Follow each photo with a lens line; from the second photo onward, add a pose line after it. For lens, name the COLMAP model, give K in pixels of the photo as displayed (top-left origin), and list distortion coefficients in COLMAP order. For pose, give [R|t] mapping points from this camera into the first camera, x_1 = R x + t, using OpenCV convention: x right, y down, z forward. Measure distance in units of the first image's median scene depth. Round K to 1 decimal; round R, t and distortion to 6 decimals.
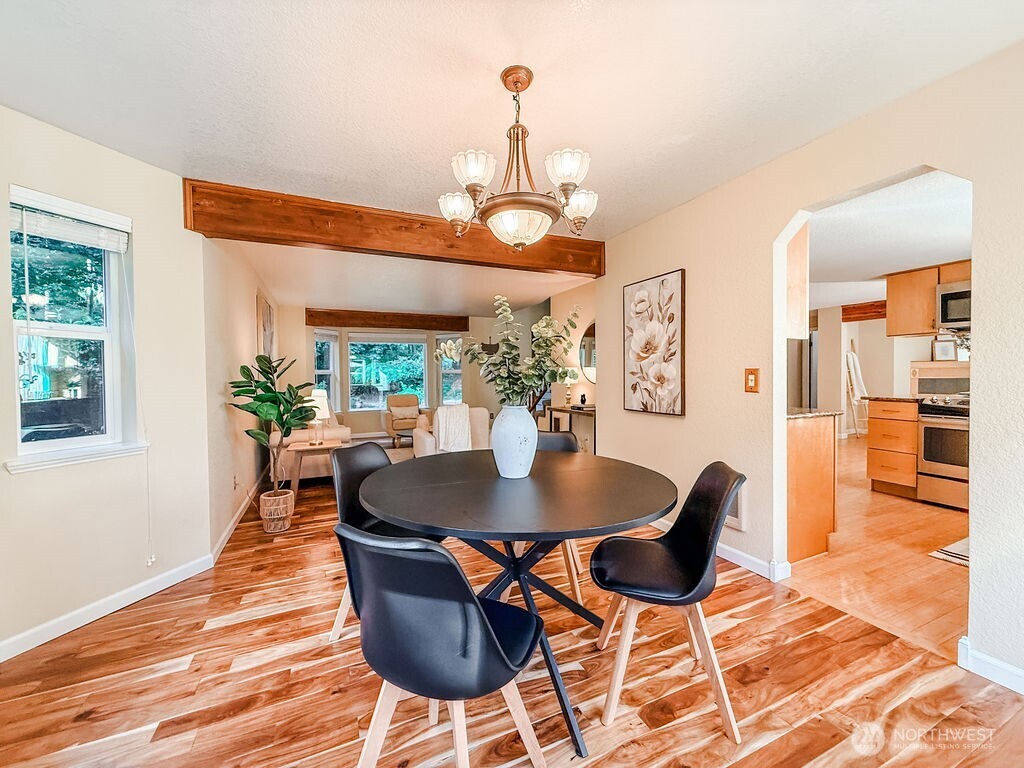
lens RADIAL K [[407.0, 0, 511.7], [0, 407.0, 384.1], [0, 0, 1]] dist [-0.002950, 0.001871]
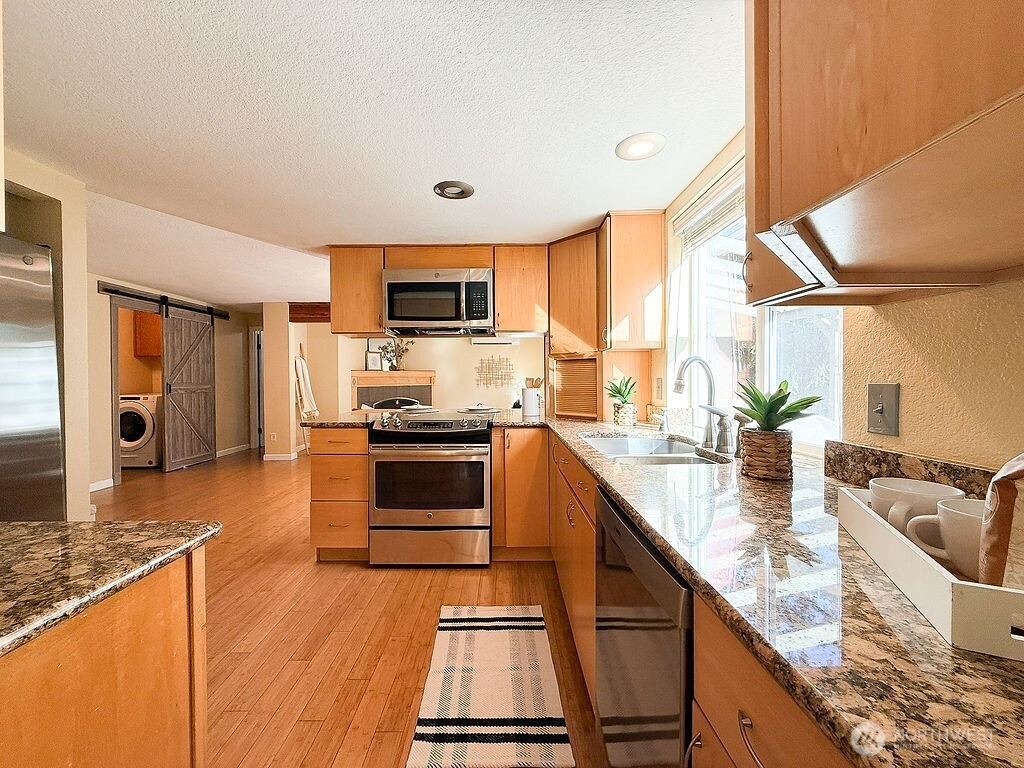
lens RADIAL K [[407.0, 0, 510.0], [0, 407.0, 384.0], [0, 0, 1]] dist [-0.002950, 0.001871]
pose [[0.404000, -0.007147, 0.914731, 0.446093], [0.019908, 0.999801, -0.000981, -0.025107], [-0.914542, 0.018607, 0.404062, 0.480169]]
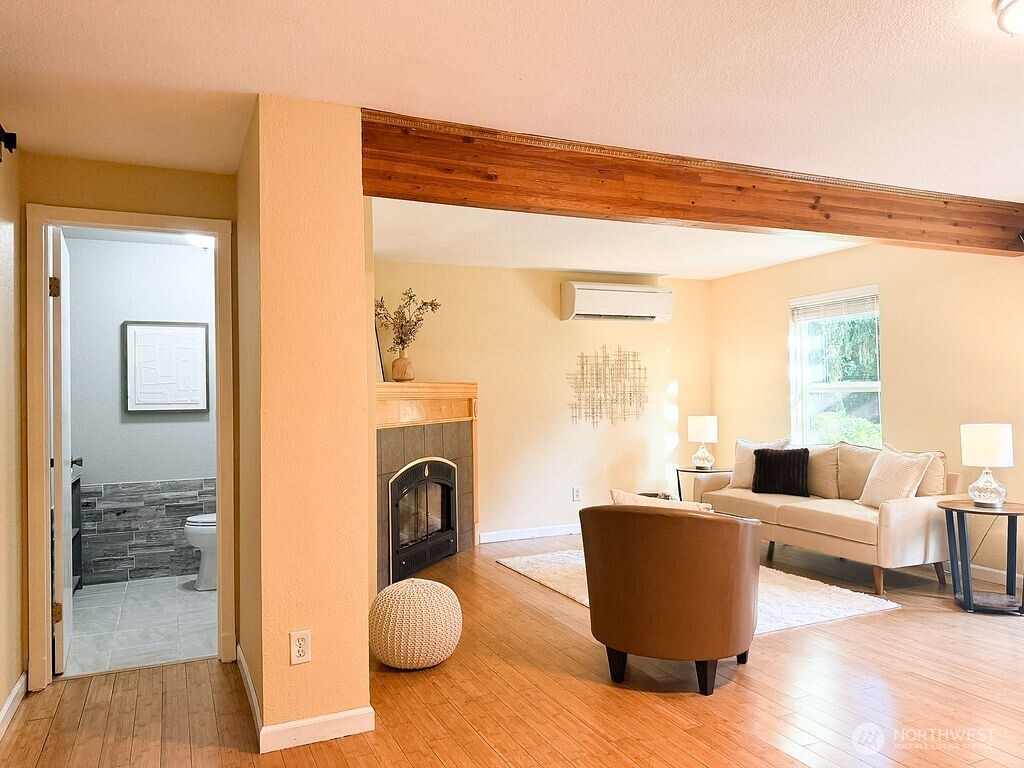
lens RADIAL K [[724.8, 0, 501.4], [0, 724.8, 383.8], [0, 0, 1]] dist [0.050591, -0.058824]
pose [[0.007933, 0.029296, 0.999539, 0.562961], [0.036871, 0.998882, -0.029570, -0.036245], [-0.999289, 0.037089, 0.006844, 0.875424]]
